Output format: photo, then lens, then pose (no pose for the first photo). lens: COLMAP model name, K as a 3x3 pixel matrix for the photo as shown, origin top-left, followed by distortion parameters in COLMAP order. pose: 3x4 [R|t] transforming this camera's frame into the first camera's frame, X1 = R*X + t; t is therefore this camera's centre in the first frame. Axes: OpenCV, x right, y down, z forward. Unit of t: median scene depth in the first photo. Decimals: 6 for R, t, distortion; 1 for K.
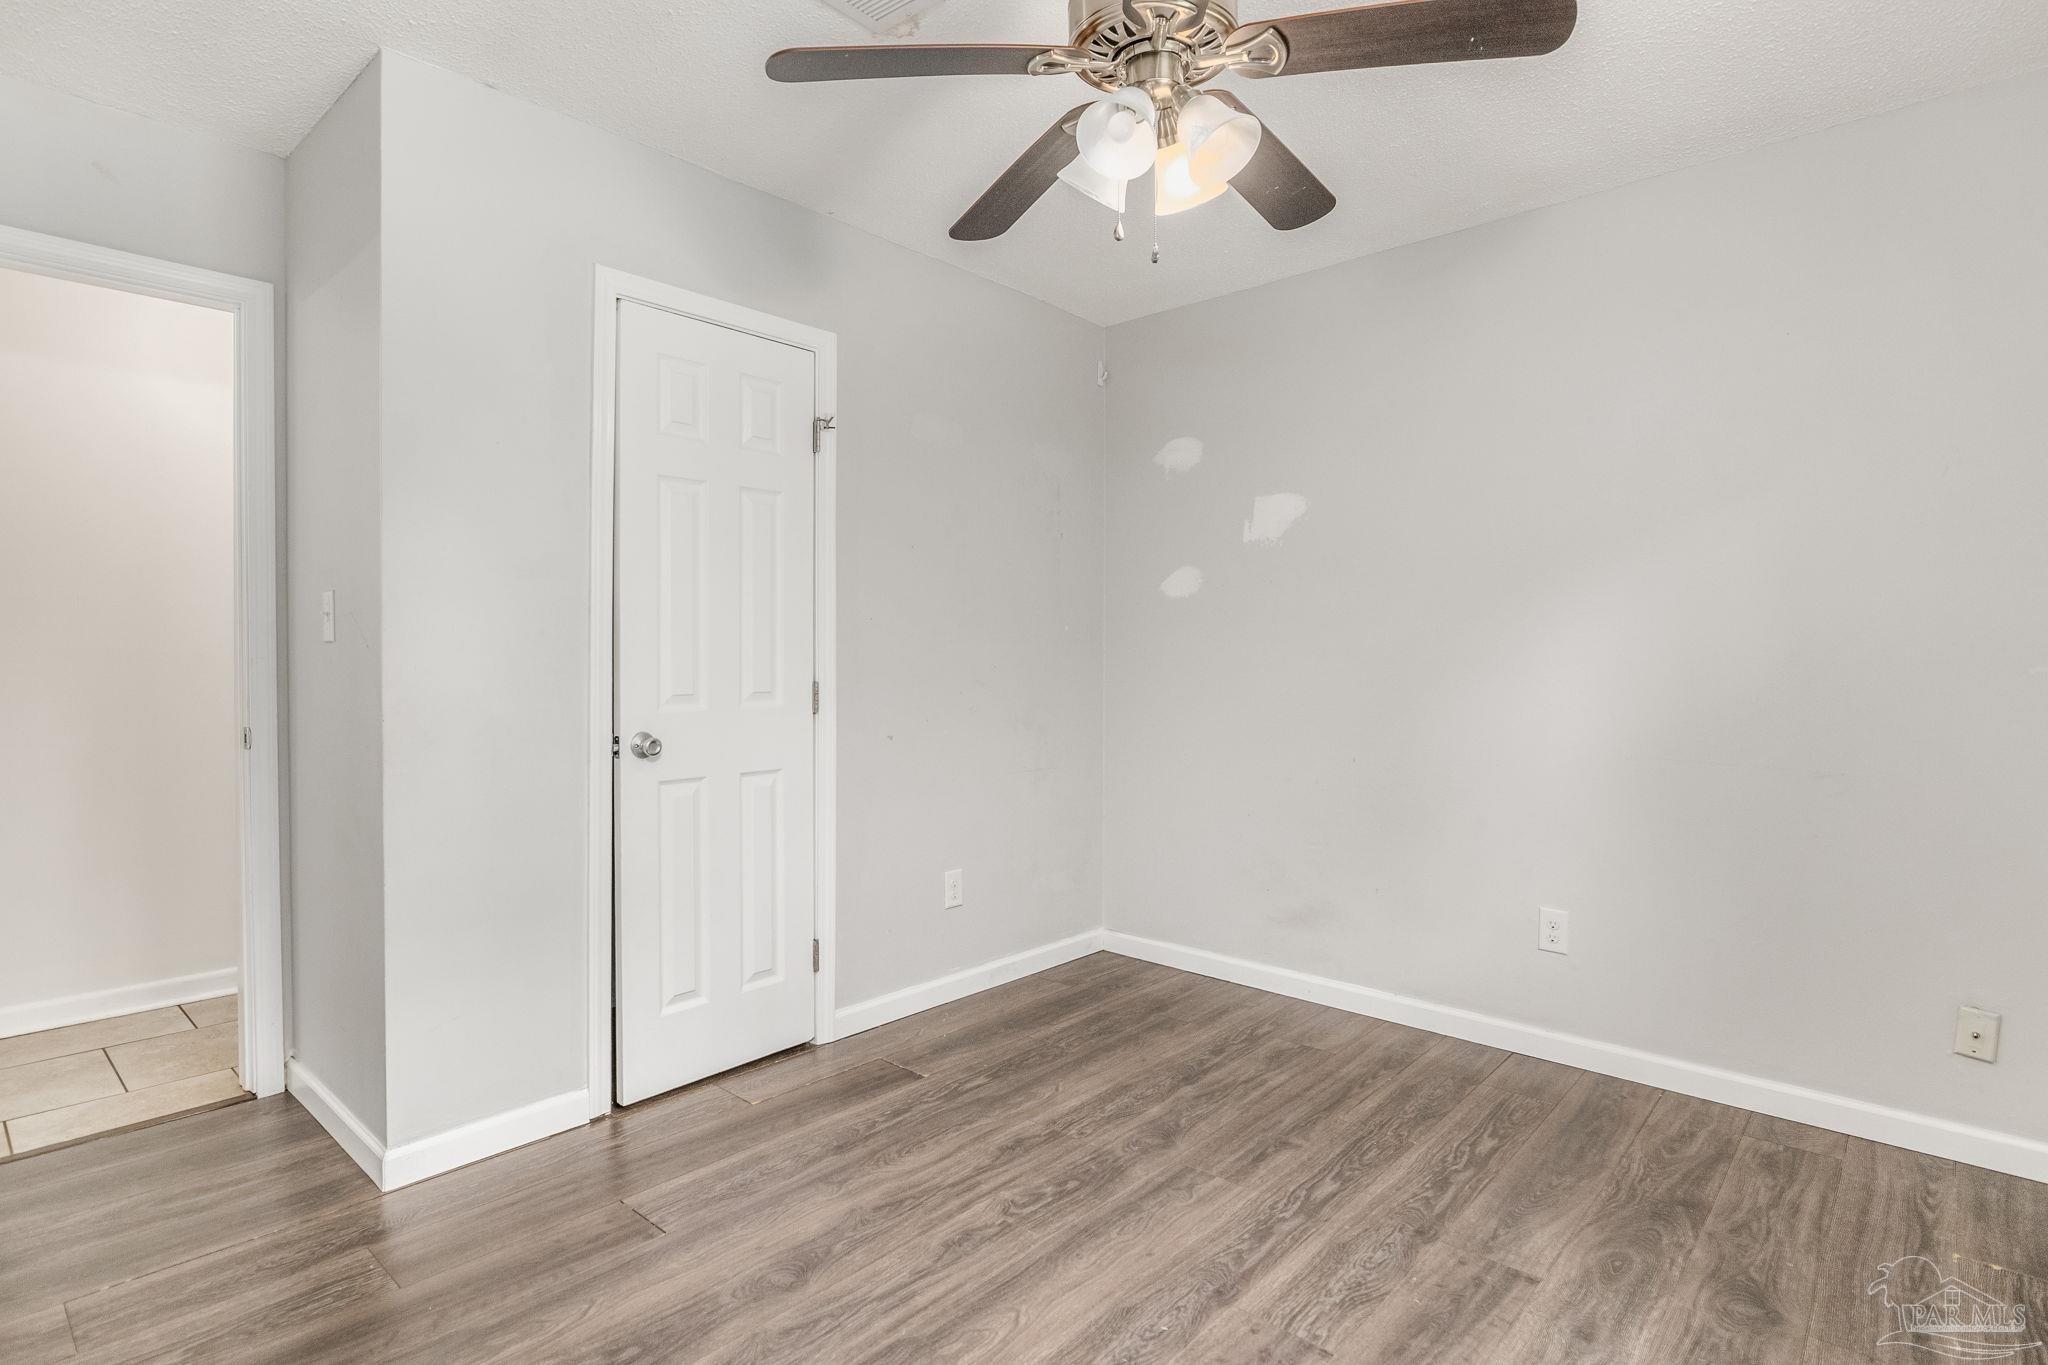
lens RADIAL K [[1035.6, 0, 1035.9], [0, 1035.6, 668.6], [0, 0, 1]] dist [-0.028979, 0.013372]
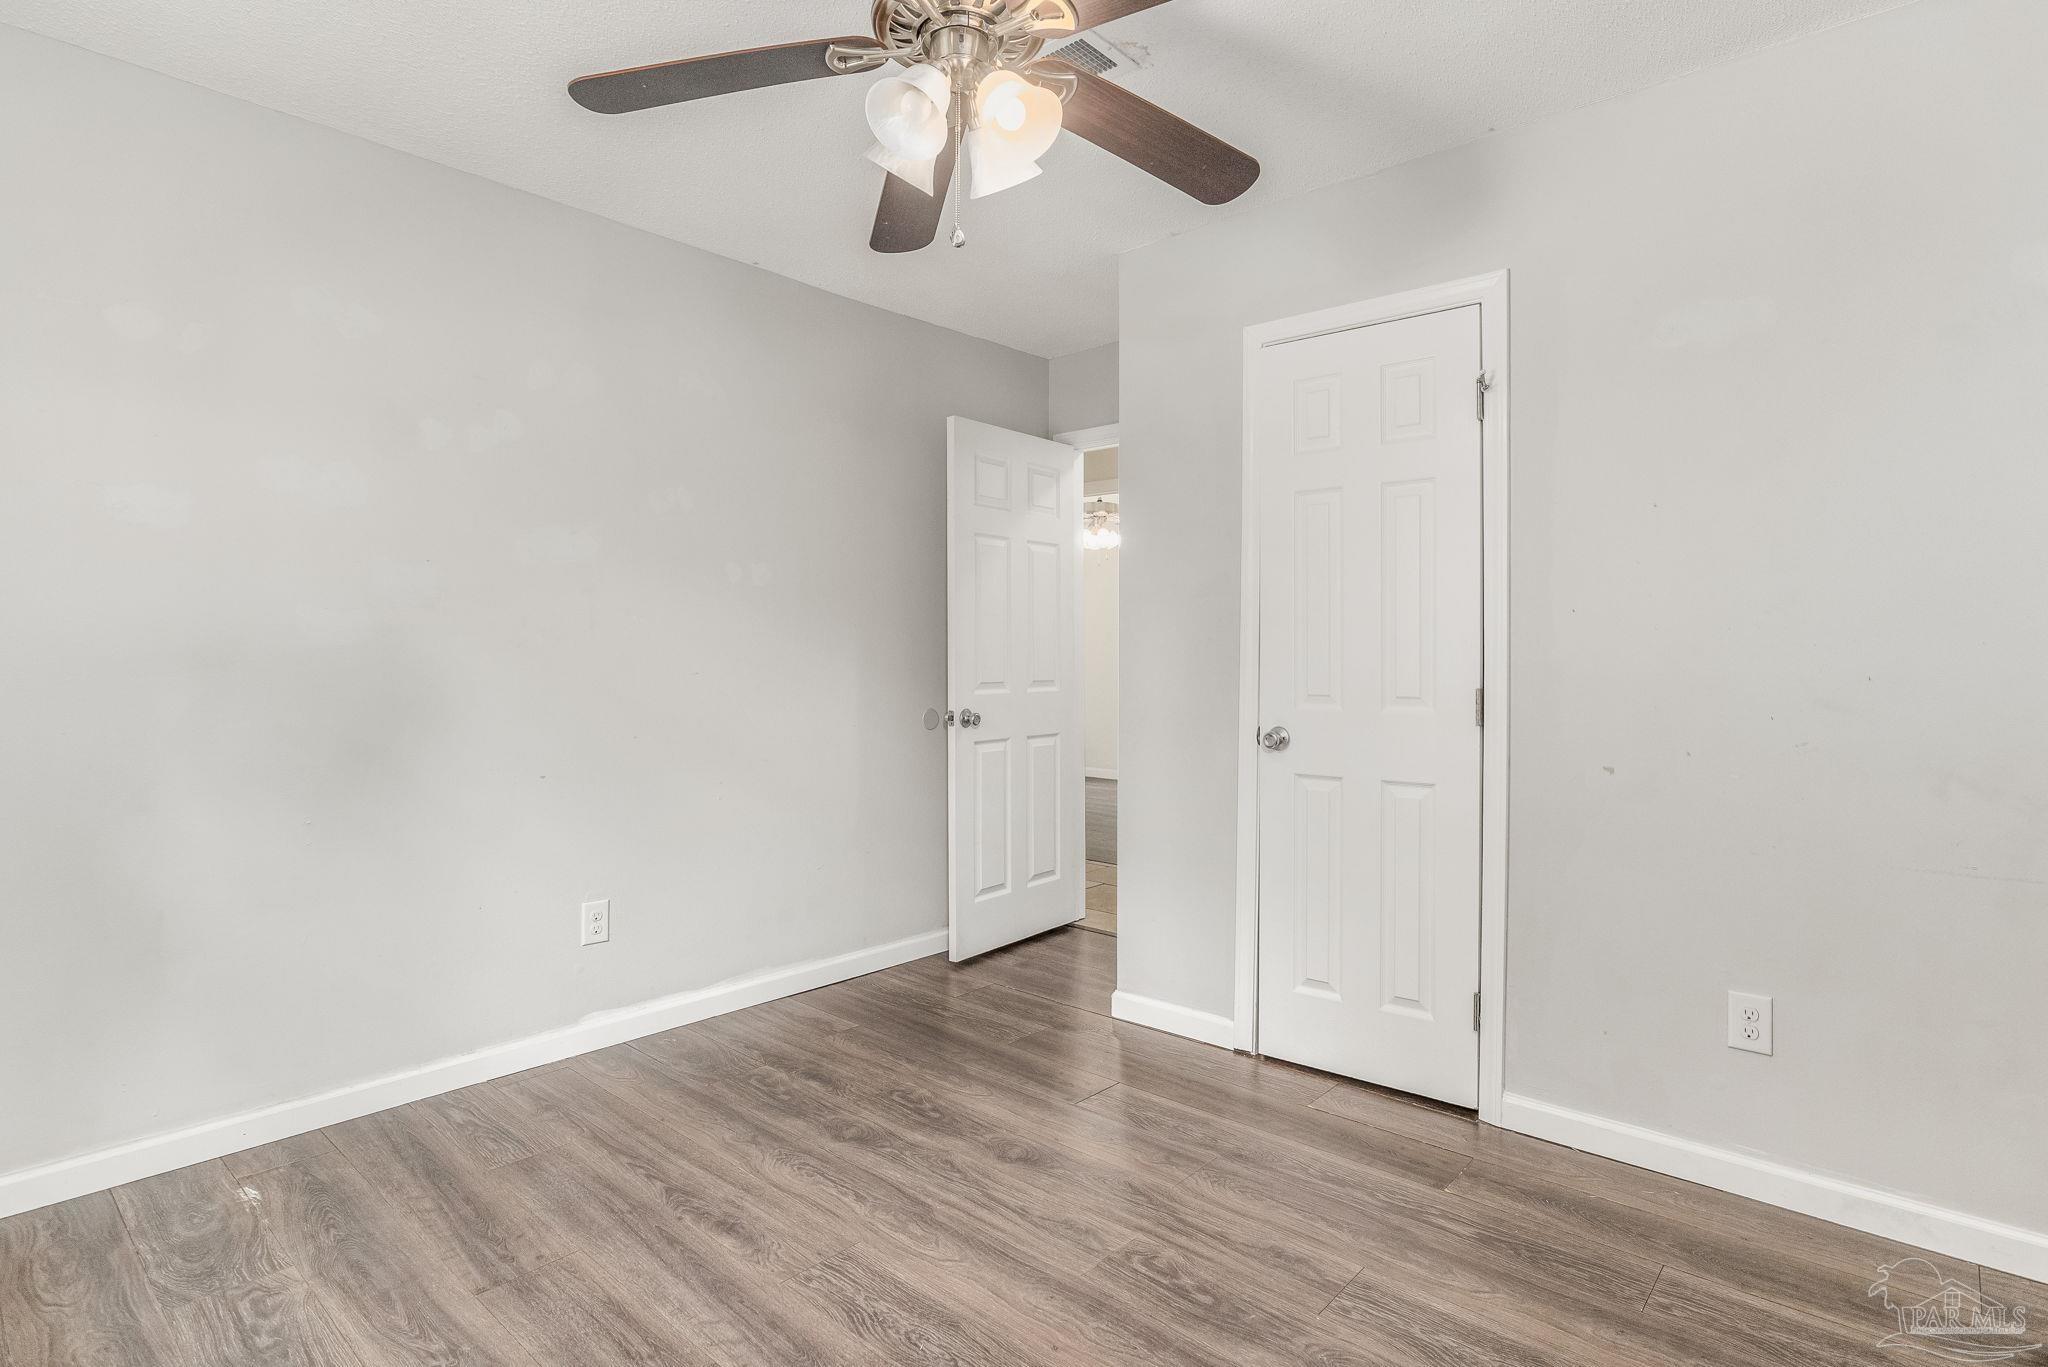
lens RADIAL K [[1035.6, 0, 1035.9], [0, 1035.6, 669.6], [0, 0, 1]] dist [-0.028979, 0.013372]
pose [[0.004057, 0.011153, -0.999930, 0.783609], [-0.013810, 0.999843, 0.011096, -0.011749], [0.999896, 0.013764, 0.004210, 0.781917]]
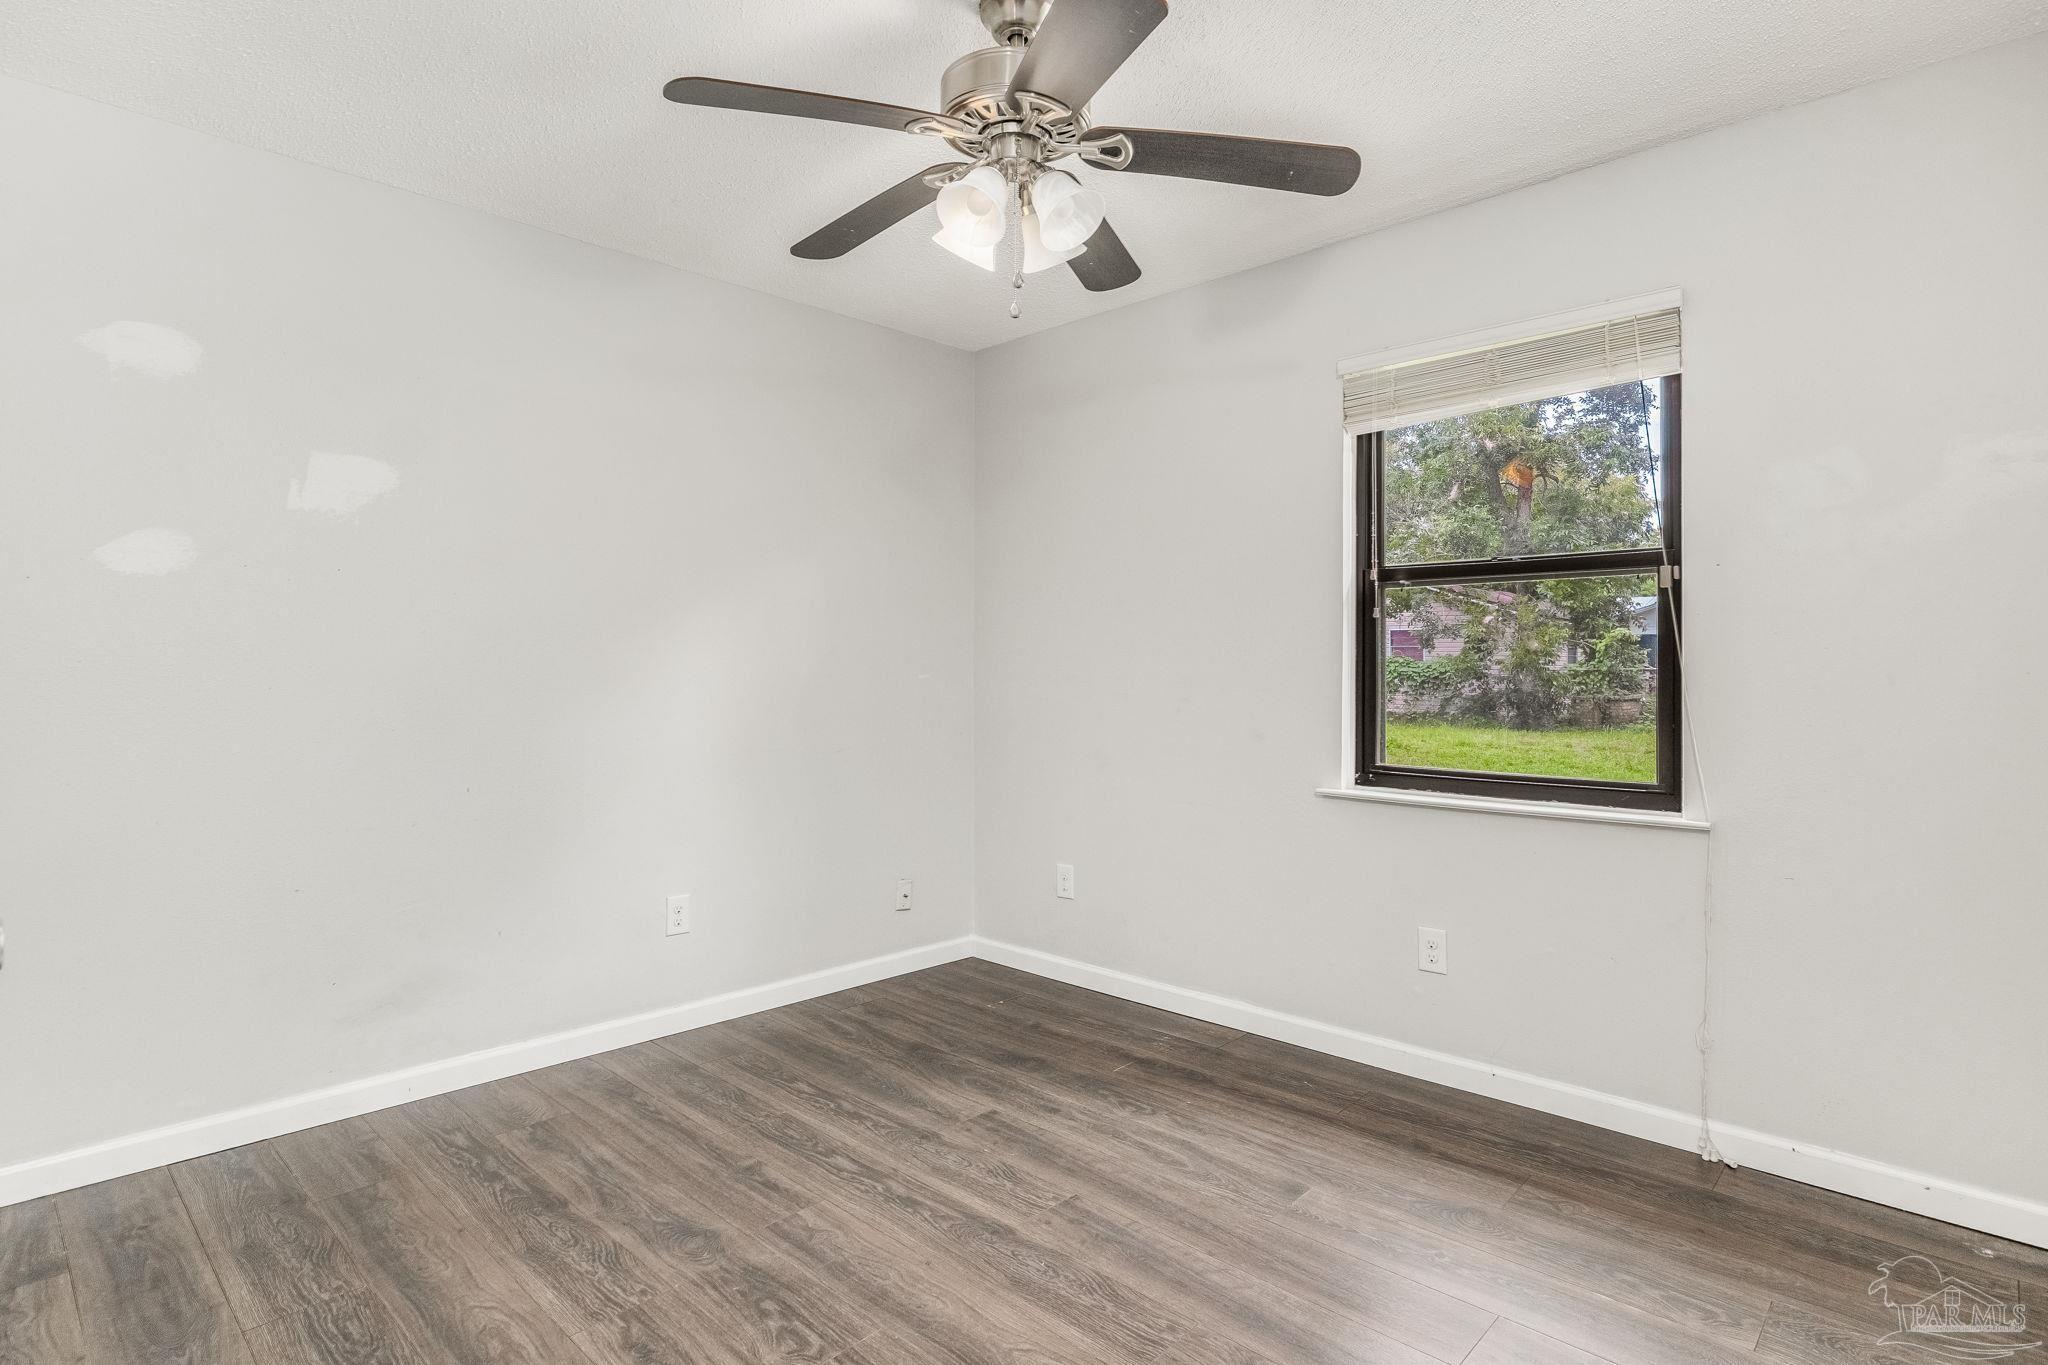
lens RADIAL K [[1035.6, 0, 1035.9], [0, 1035.6, 668.6], [0, 0, 1]] dist [-0.028979, 0.013372]
pose [[0.027916, -0.002896, 0.999606, -0.722472], [0.008981, 0.999956, 0.002647, -0.014622], [-0.999570, 0.008903, 0.027941, 0.691865]]
